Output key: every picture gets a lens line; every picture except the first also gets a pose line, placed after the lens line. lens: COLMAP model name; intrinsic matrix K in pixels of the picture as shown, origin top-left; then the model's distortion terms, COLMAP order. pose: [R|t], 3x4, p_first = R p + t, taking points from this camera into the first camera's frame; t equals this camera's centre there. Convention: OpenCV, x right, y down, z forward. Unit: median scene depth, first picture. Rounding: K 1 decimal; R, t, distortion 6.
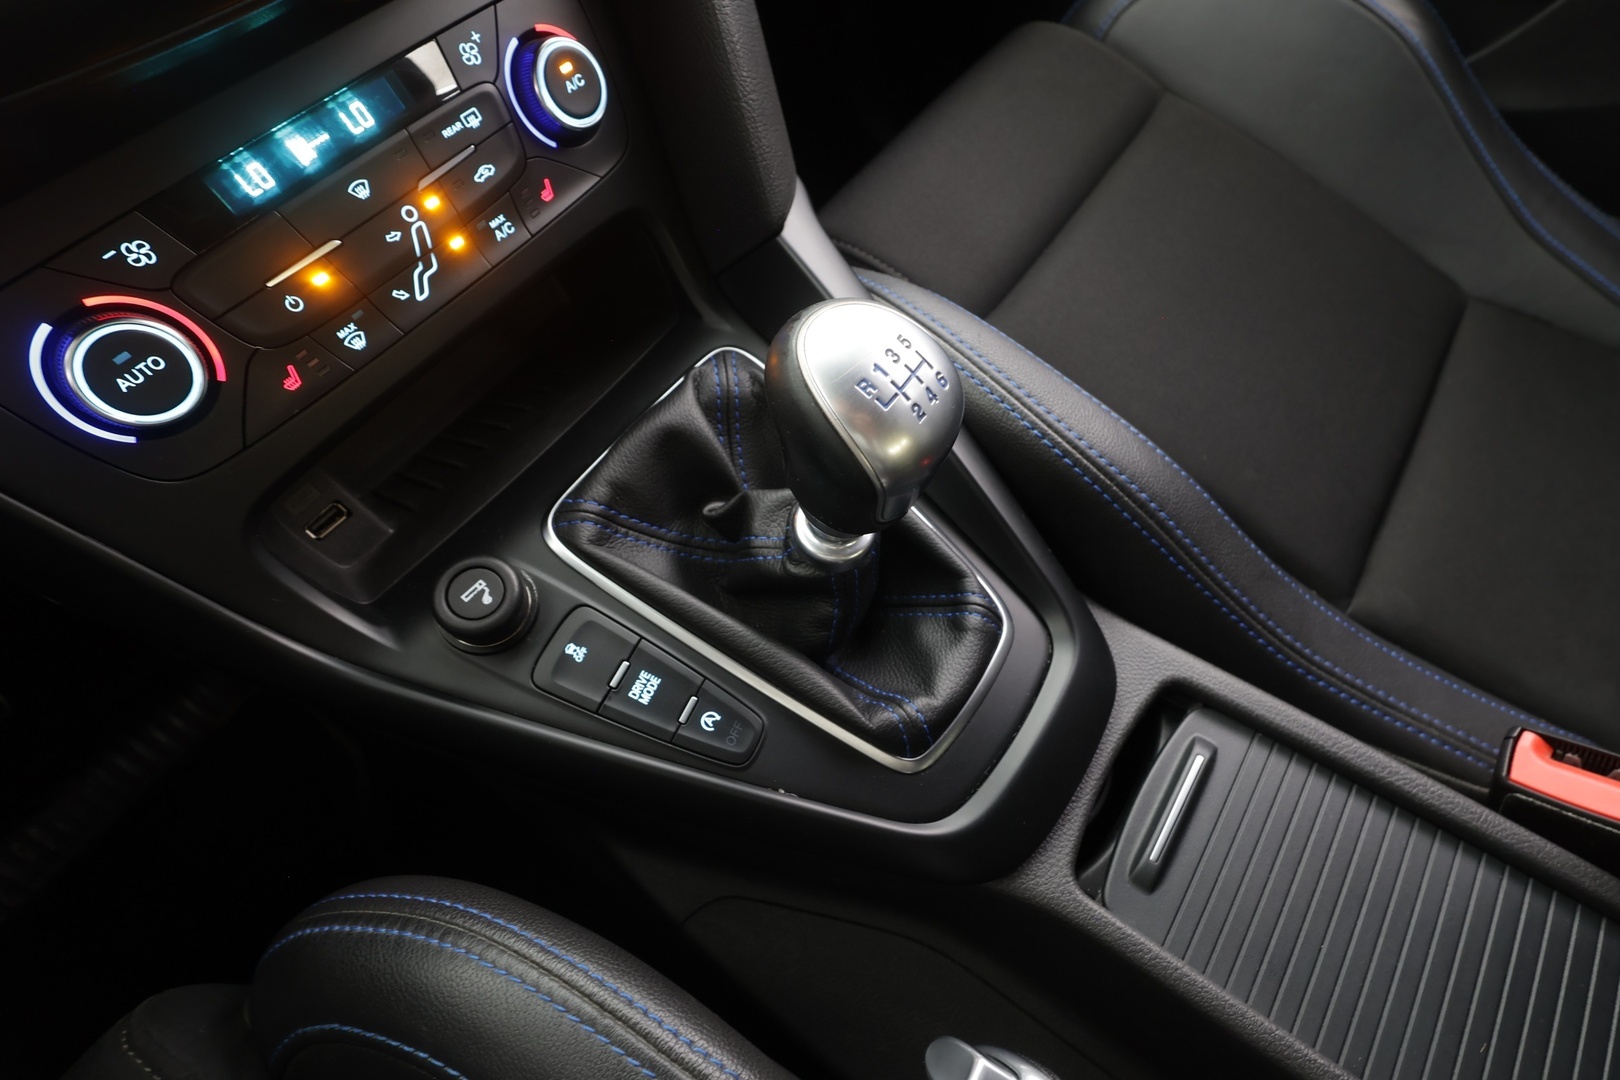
lens RADIAL K [[771.9, 0, 819.3], [0, 771.9, 545.3], [0, 0, 1]] dist [0.000196, 0.002208]
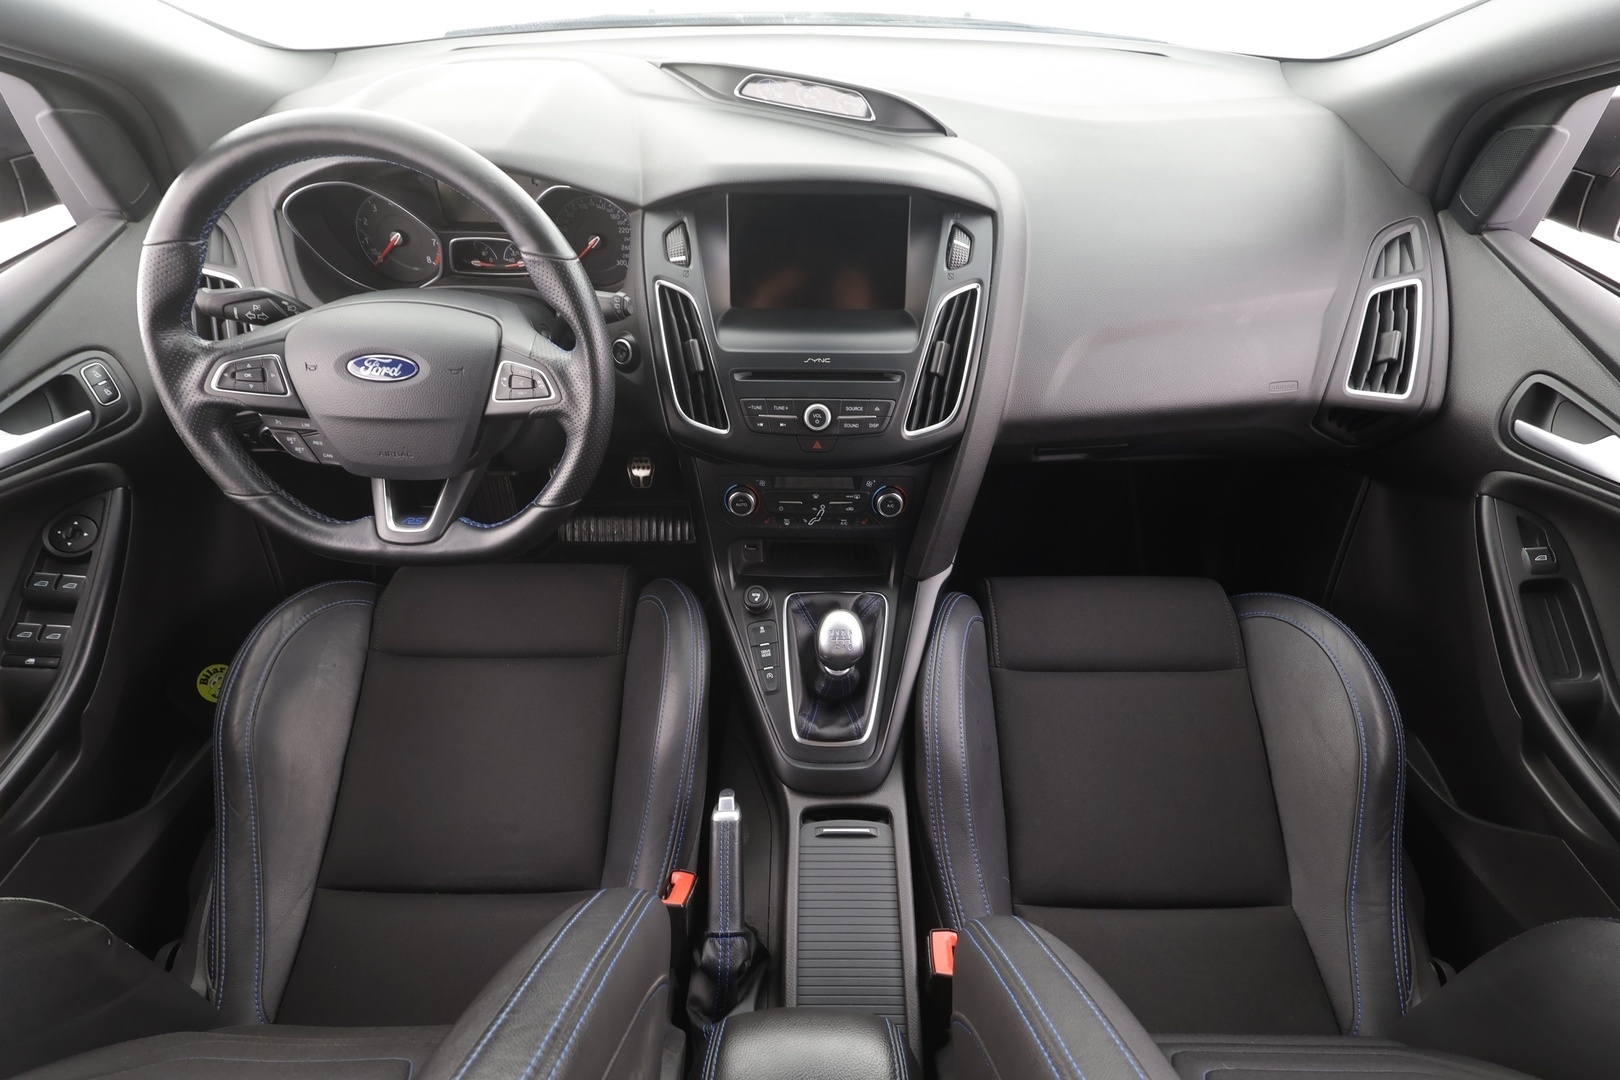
lens RADIAL K [[756.6, 0, 810.1], [0, 756.6, 546.0], [0, 0, 1]] dist [-0.001554, 0.001837]
pose [[0.575245, 0.665838, -0.475134, 1.101035], [-0.715432, 0.691142, 0.102371, -0.587960], [0.396548, 0.281038, 0.873938, -1.829905]]
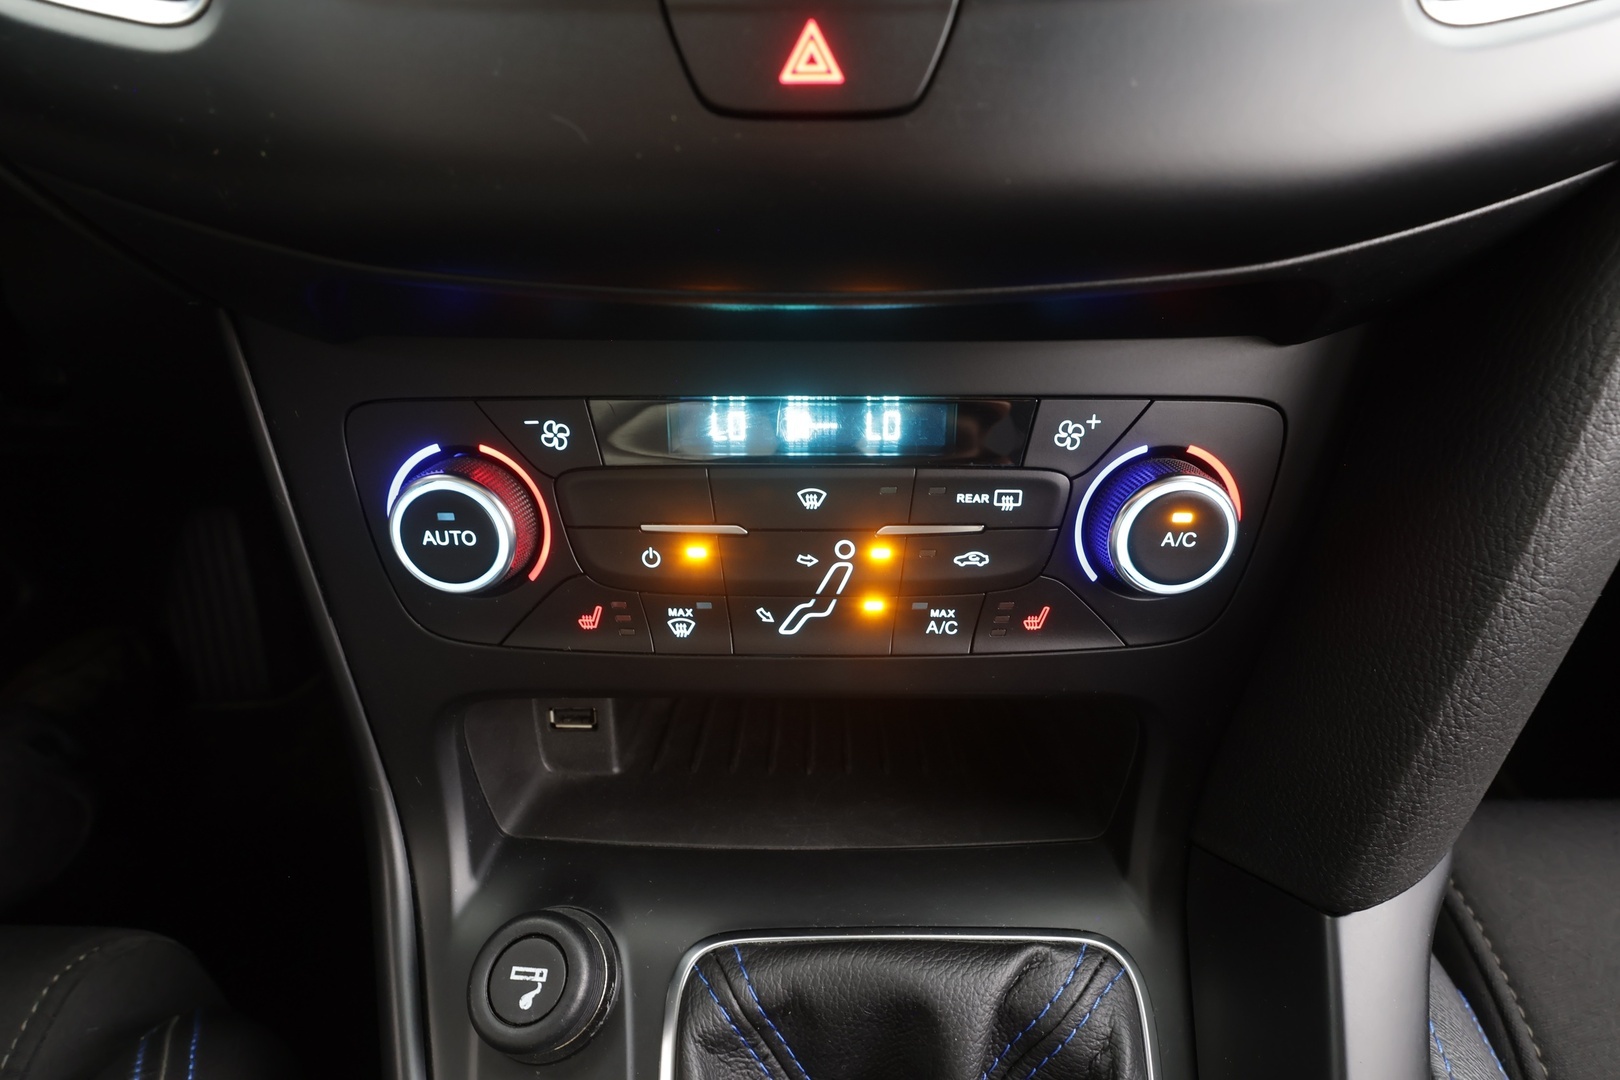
lens RADIAL K [[771.9, 0, 809.6], [0, 771.9, 544.6], [0, 0, 1]] dist [0.000196, 0.002208]
pose [[0.574076, 0.590853, -0.566859, -0.133814], [-0.711892, 0.702203, 0.010970, -0.400292], [0.404532, 0.397244, 0.823742, 0.368815]]
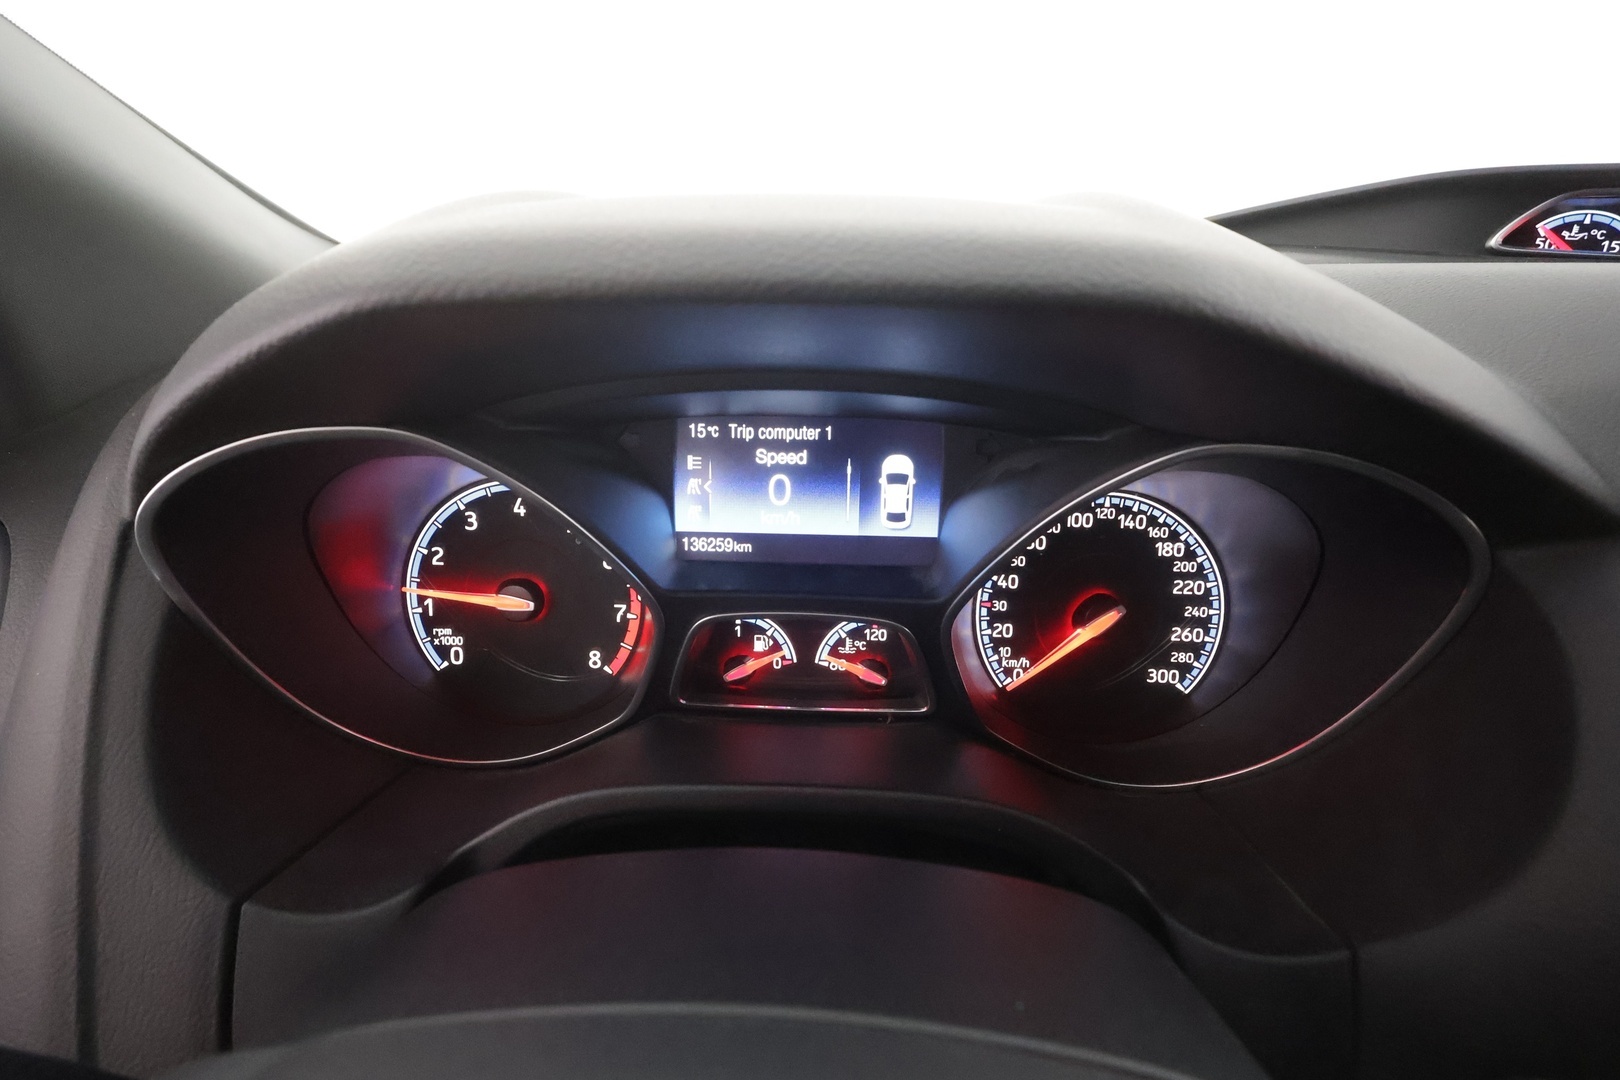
lens RADIAL K [[756.6, 0, 815.4], [0, 756.6, 544.4], [0, 0, 1]] dist [-0.001554, 0.001837]
pose [[0.539932, 0.438787, -0.718289, -1.431828], [-0.727750, 0.672131, -0.136454, -0.107679], [0.422910, 0.596411, 0.682232, -0.650260]]
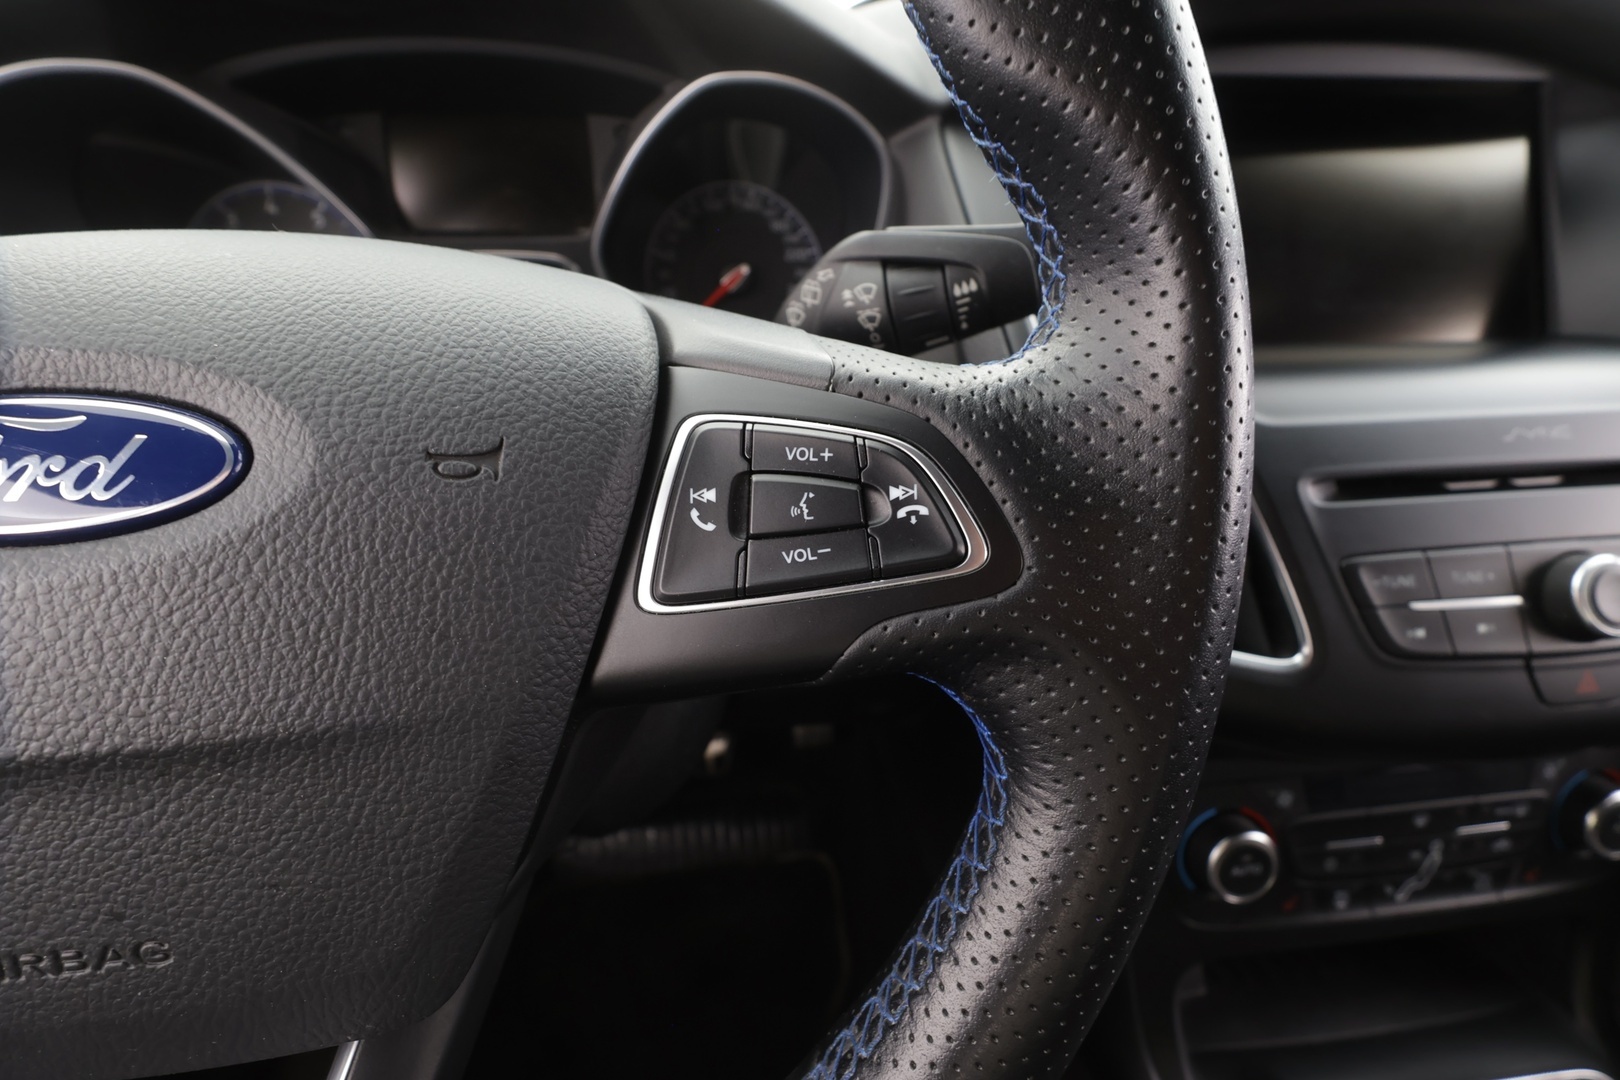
lens RADIAL K [[756.6, 0, 814.8], [0, 756.6, 545.5], [0, 0, 1]] dist [-0.001554, 0.001837]
pose [[0.673767, 0.456620, -0.580978, -0.692006], [-0.651289, 0.738381, -0.174975, 0.078234], [0.349086, 0.496277, 0.794889, -0.549484]]
